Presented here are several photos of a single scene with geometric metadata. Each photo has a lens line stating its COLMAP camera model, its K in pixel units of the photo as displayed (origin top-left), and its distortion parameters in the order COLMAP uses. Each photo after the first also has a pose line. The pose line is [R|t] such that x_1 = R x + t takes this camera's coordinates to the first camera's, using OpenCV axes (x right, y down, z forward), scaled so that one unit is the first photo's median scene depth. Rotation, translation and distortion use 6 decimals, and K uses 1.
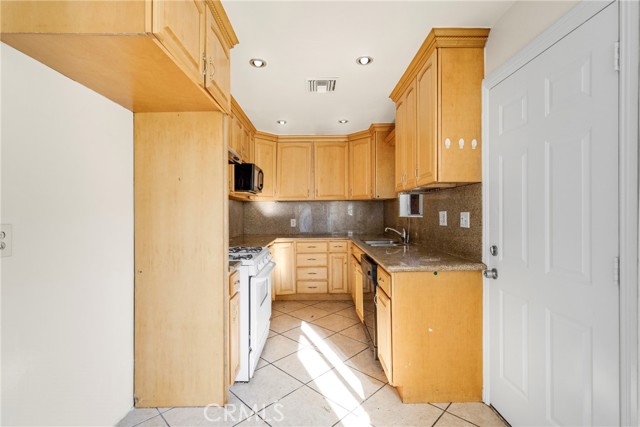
lens RADIAL K [[293.1, 0, 316.4], [0, 293.1, 213.0], [0, 0, 1]] dist [-0.000682, -0.000524]
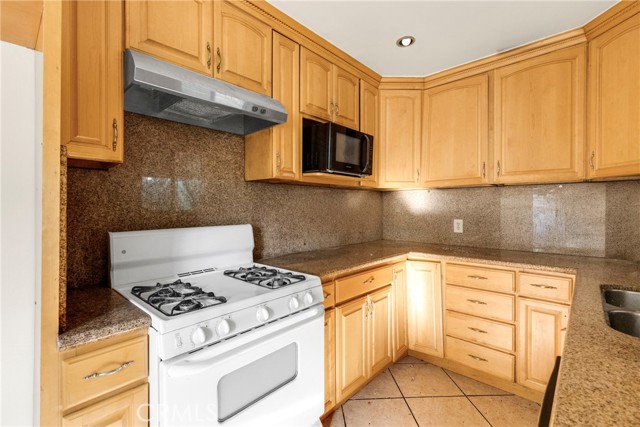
lens RADIAL K [[293.1, 0, 310.5], [0, 293.1, 209.1], [0, 0, 1]] dist [-0.000682, -0.000524]
pose [[0.726430, 0.006532, -0.687209, 0.120059], [-0.001372, 0.999967, 0.008055, -0.003760], [0.687239, -0.004908, 0.726415, 0.439020]]
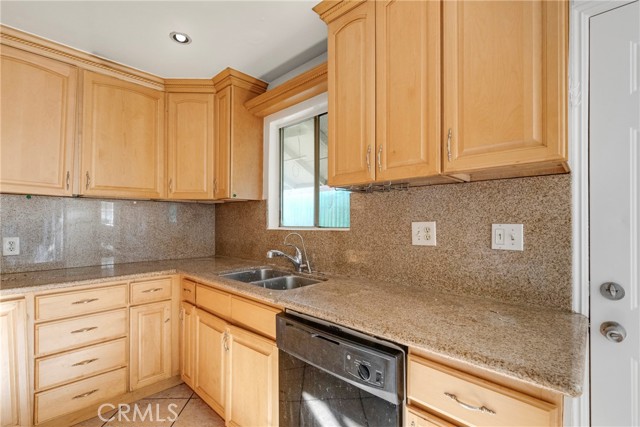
lens RADIAL K [[293.1, 0, 317.0], [0, 293.1, 219.2], [0, 0, 1]] dist [-0.000682, -0.000524]
pose [[0.683913, 0.011543, 0.729472, -0.098094], [-0.004135, 0.999920, -0.011946, -0.001816], [-0.729552, 0.005153, 0.683906, 0.448115]]
